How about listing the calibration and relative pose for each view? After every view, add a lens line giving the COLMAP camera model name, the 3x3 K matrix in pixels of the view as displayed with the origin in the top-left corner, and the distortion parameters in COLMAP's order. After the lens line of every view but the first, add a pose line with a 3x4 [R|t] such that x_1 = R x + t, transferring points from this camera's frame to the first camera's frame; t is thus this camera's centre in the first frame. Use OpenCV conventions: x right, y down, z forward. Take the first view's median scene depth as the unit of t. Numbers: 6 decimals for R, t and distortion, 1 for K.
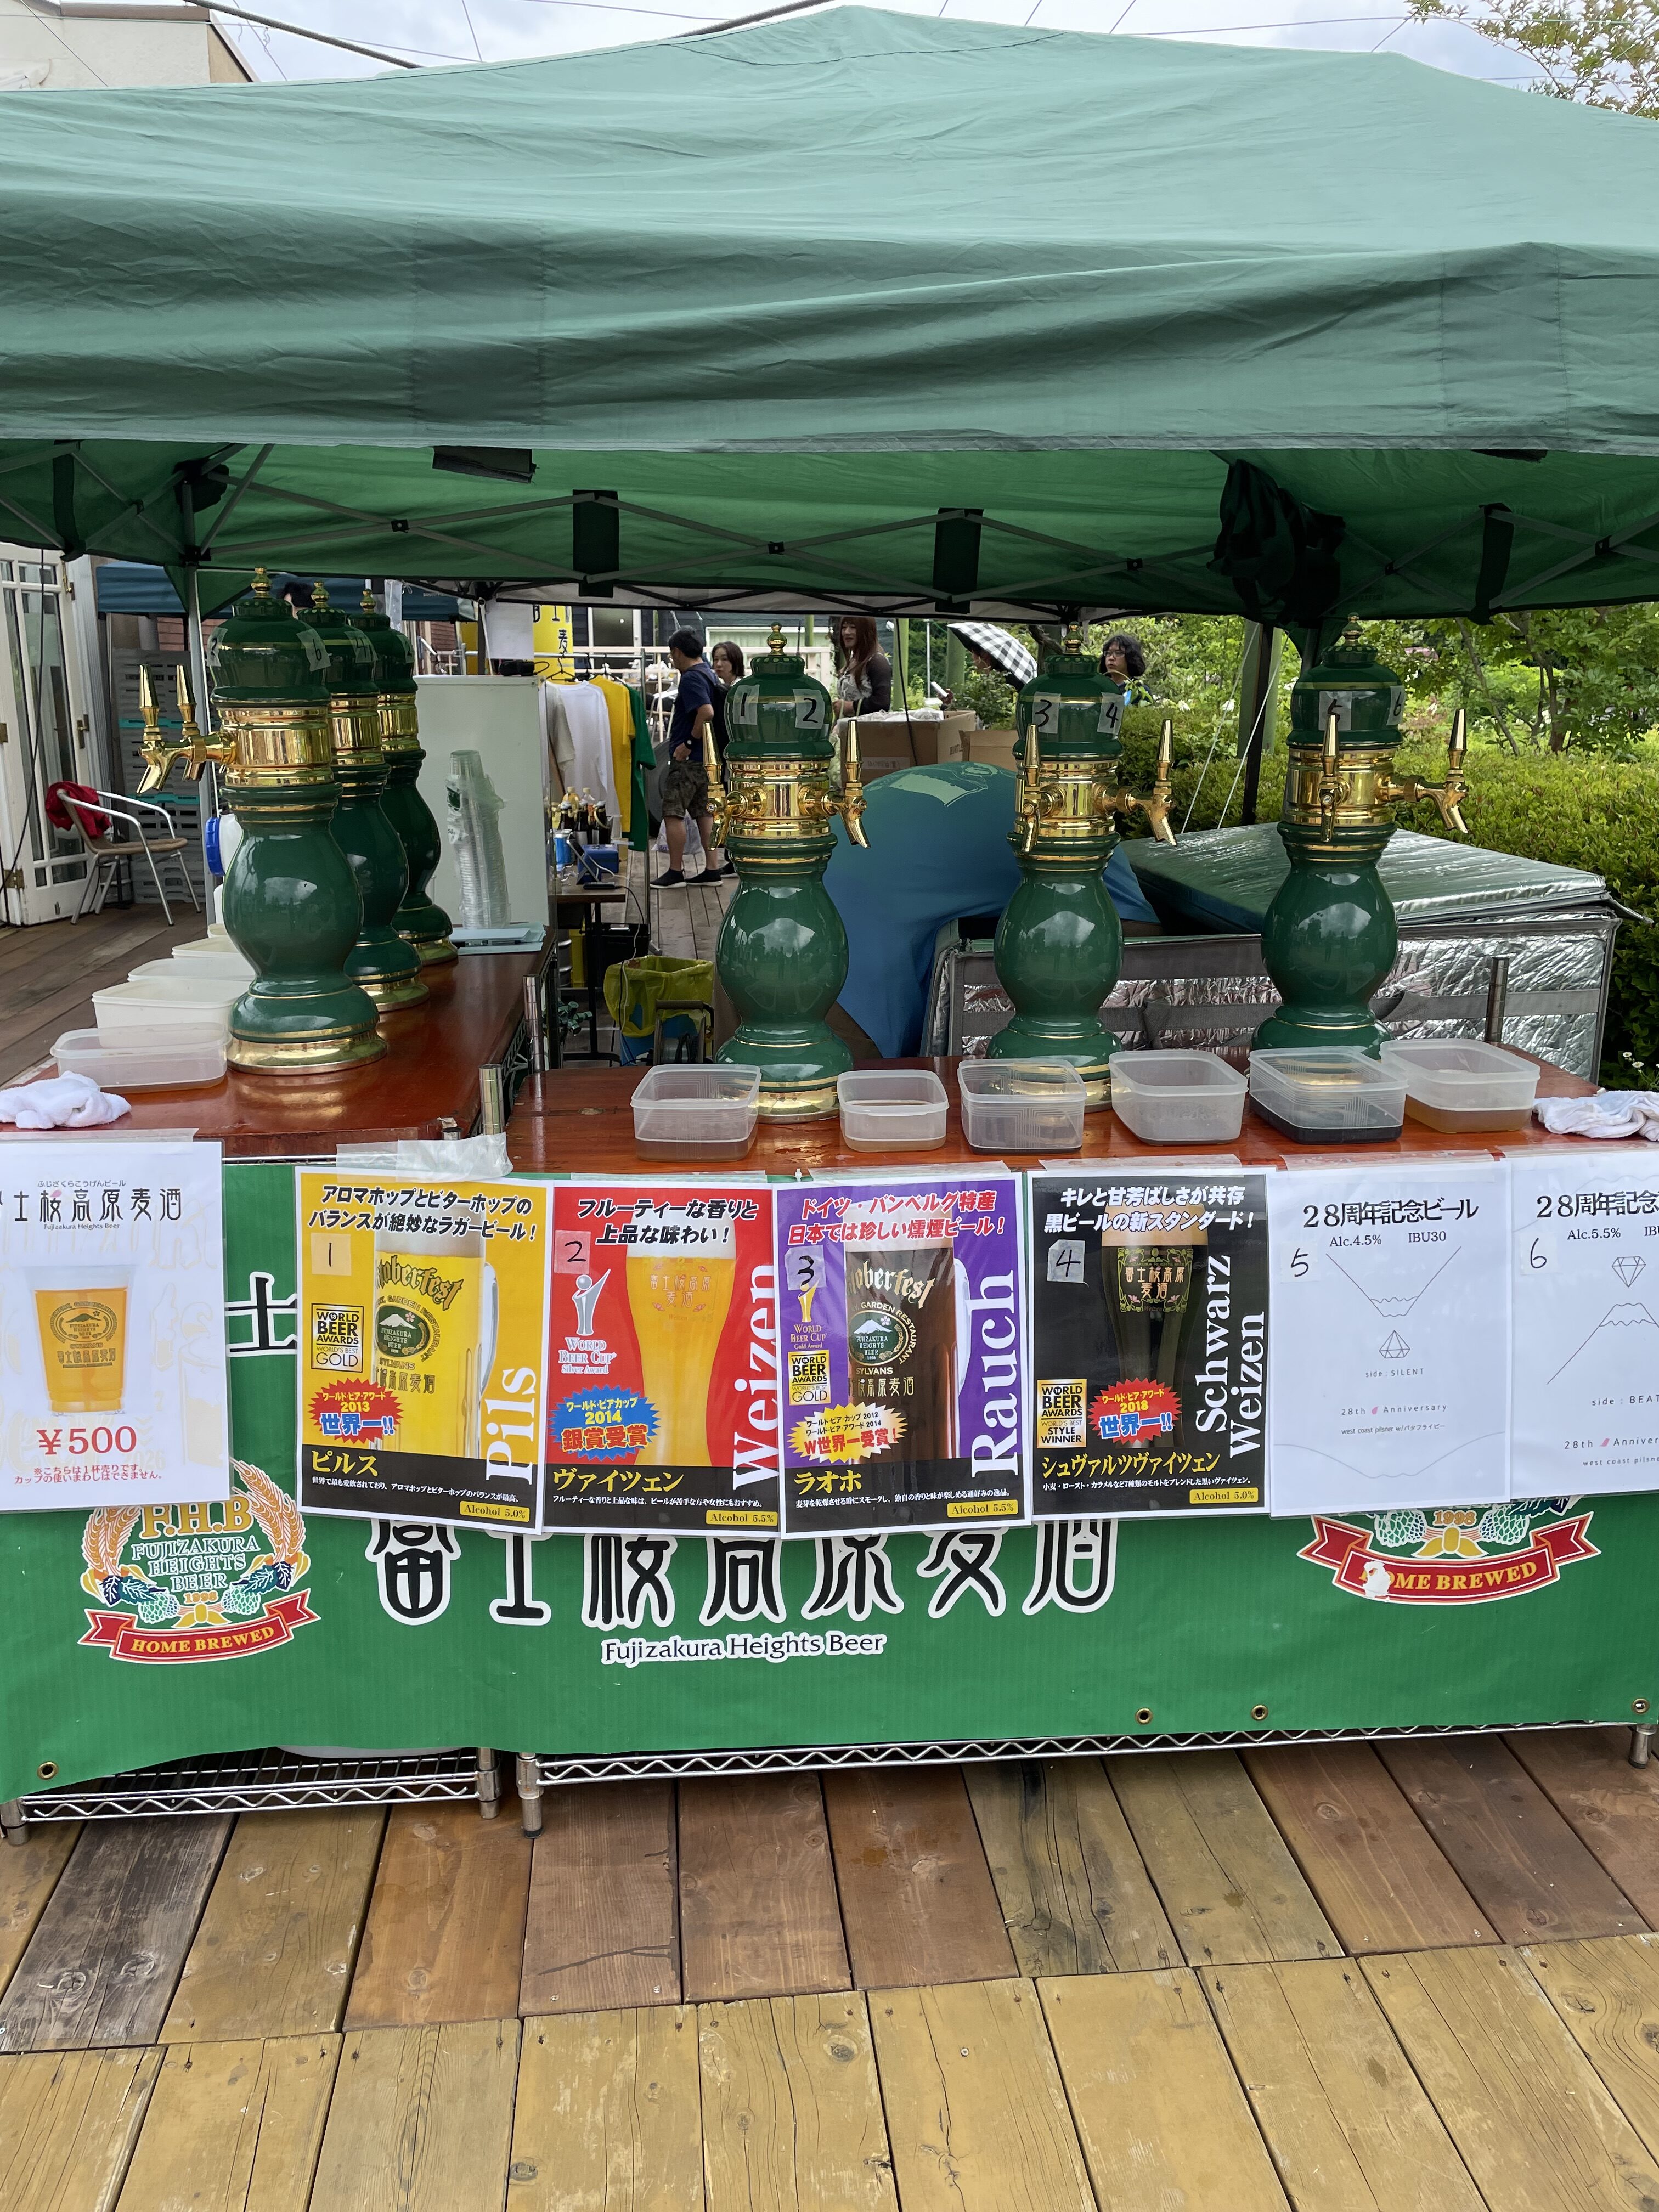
lens RADIAL K [[1704.0, 0, 841.0], [0, 1704.0, 1084.8], [0, 0, 1]] dist [0.073153, -0.089423]
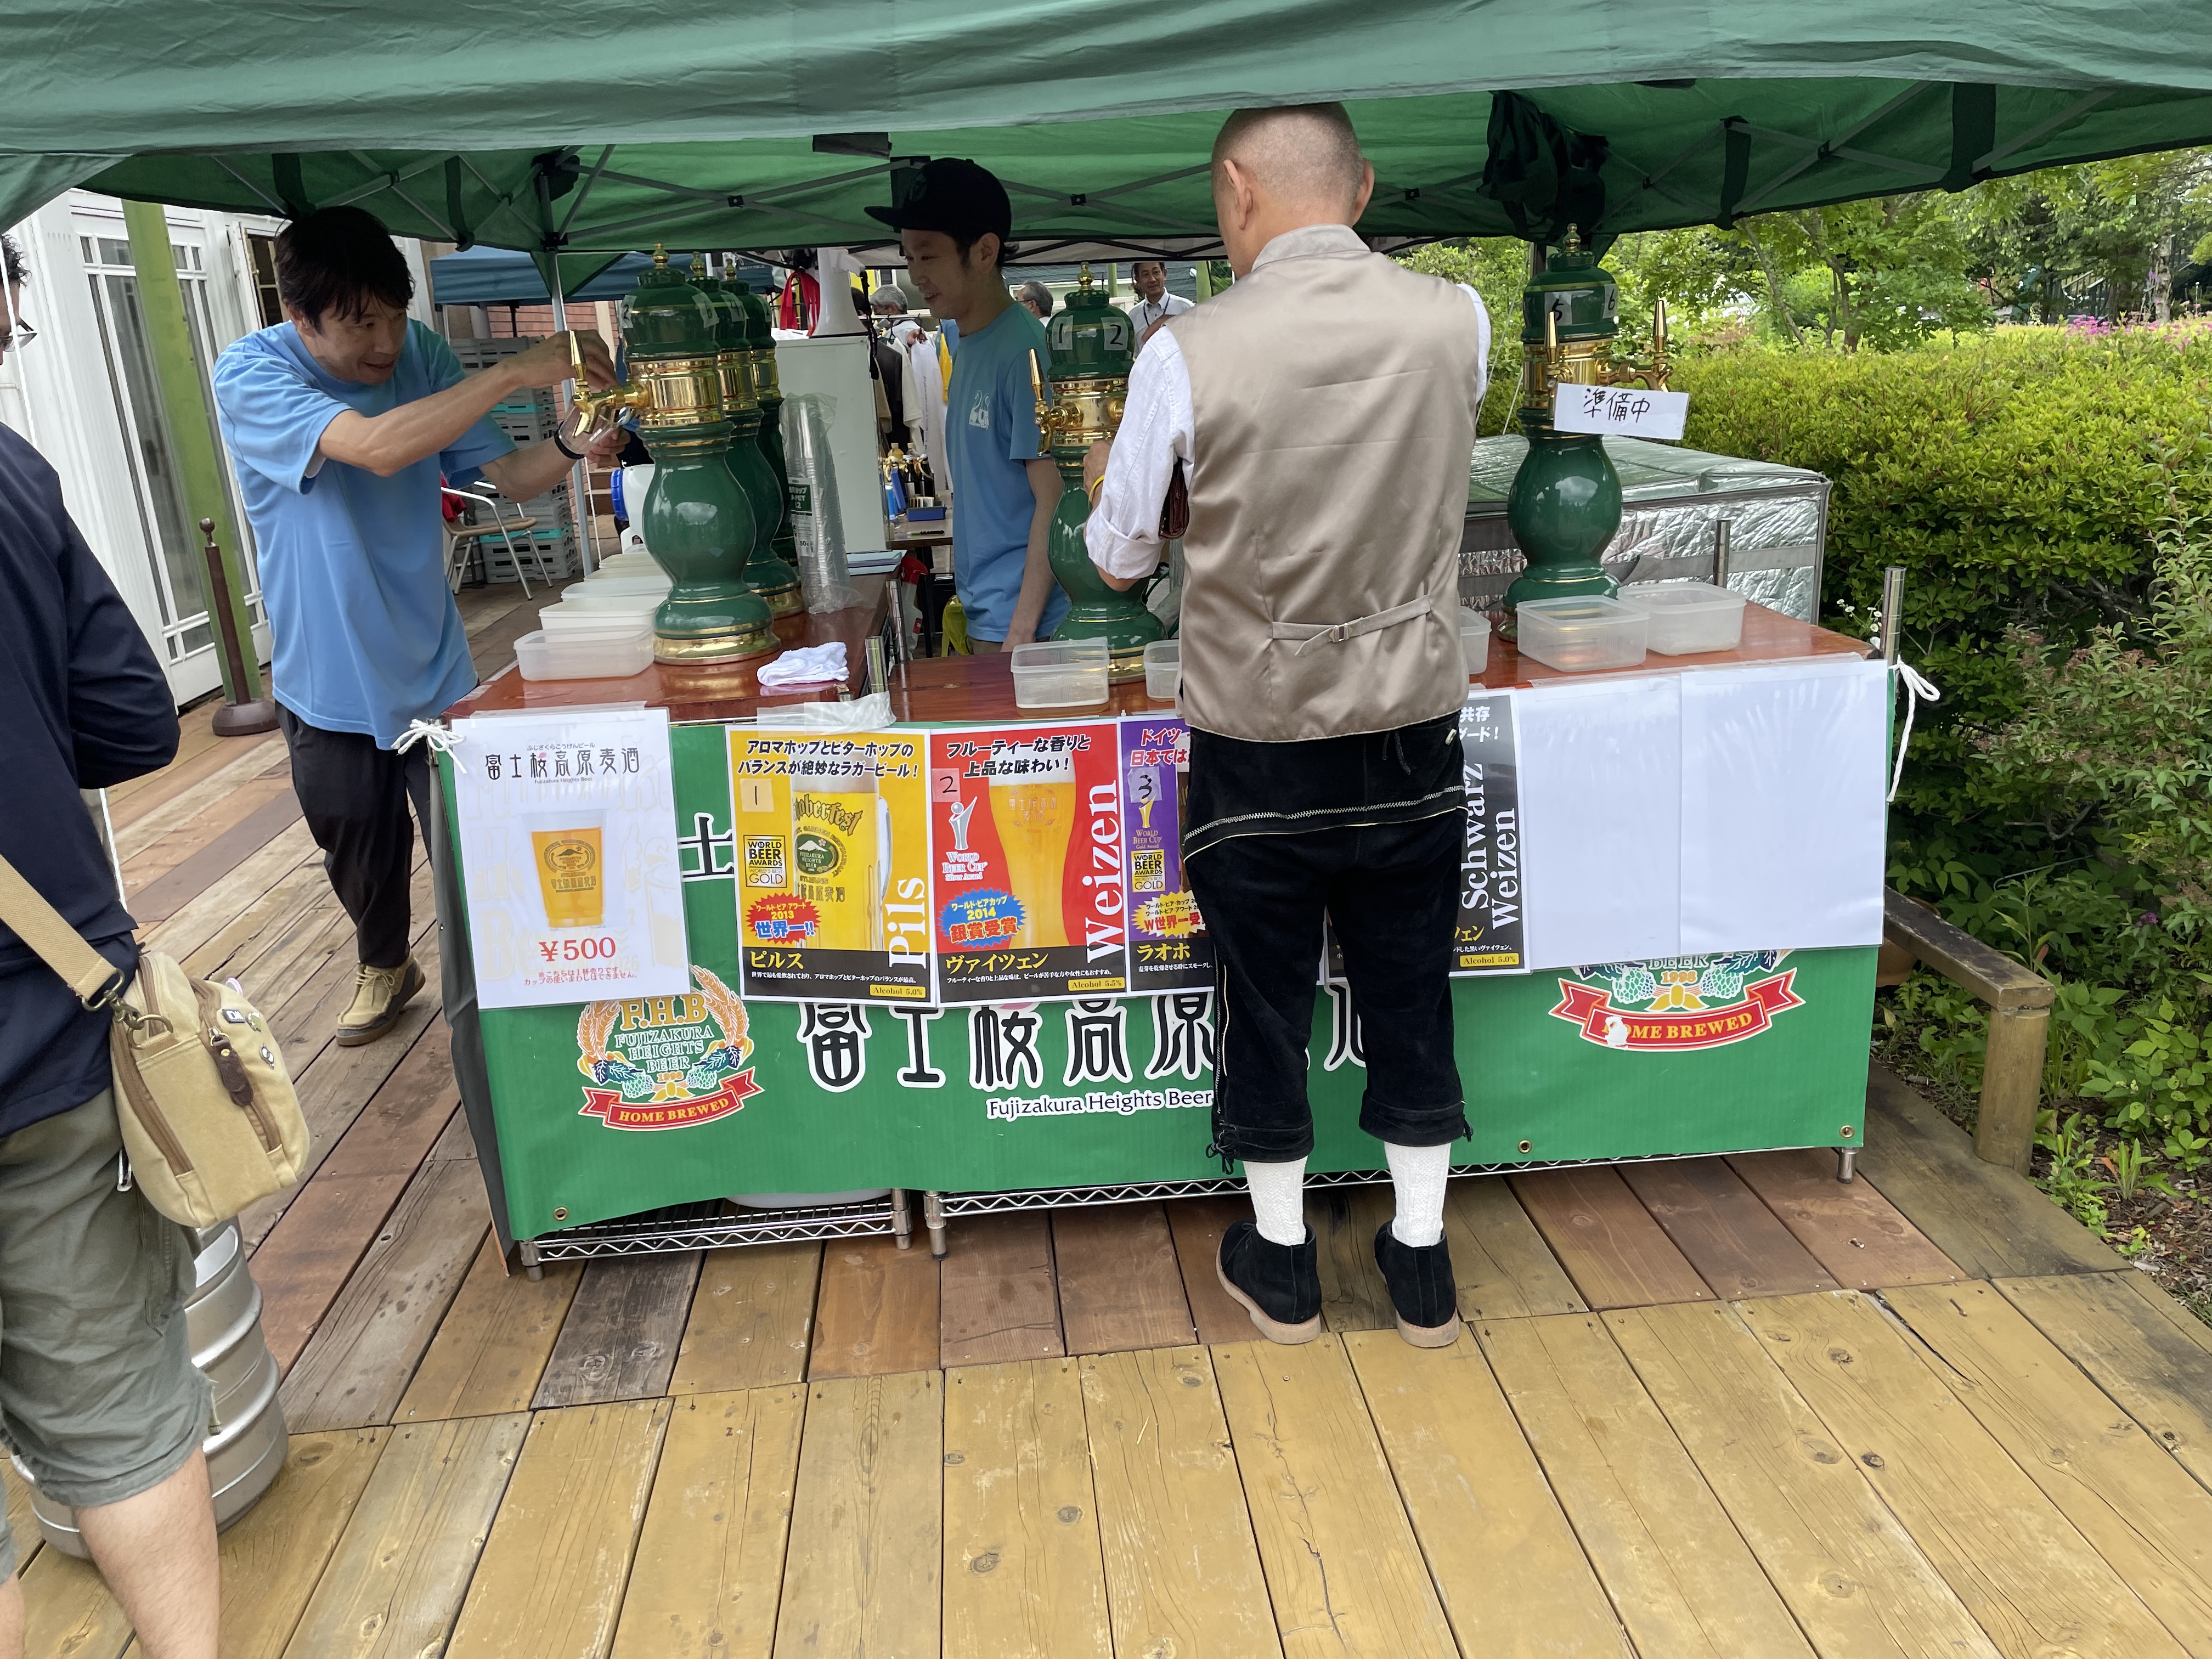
lens RADIAL K [[1704.0, 0, 1101.6], [0, 1704.0, 835.6], [0, 0, 1]] dist [0.073153, -0.089423]
pose [[0.998012, -0.048074, -0.040747, 0.003341], [0.050120, 0.997451, 0.050789, 0.057786], [0.038201, -0.052730, 0.997878, -0.181889]]
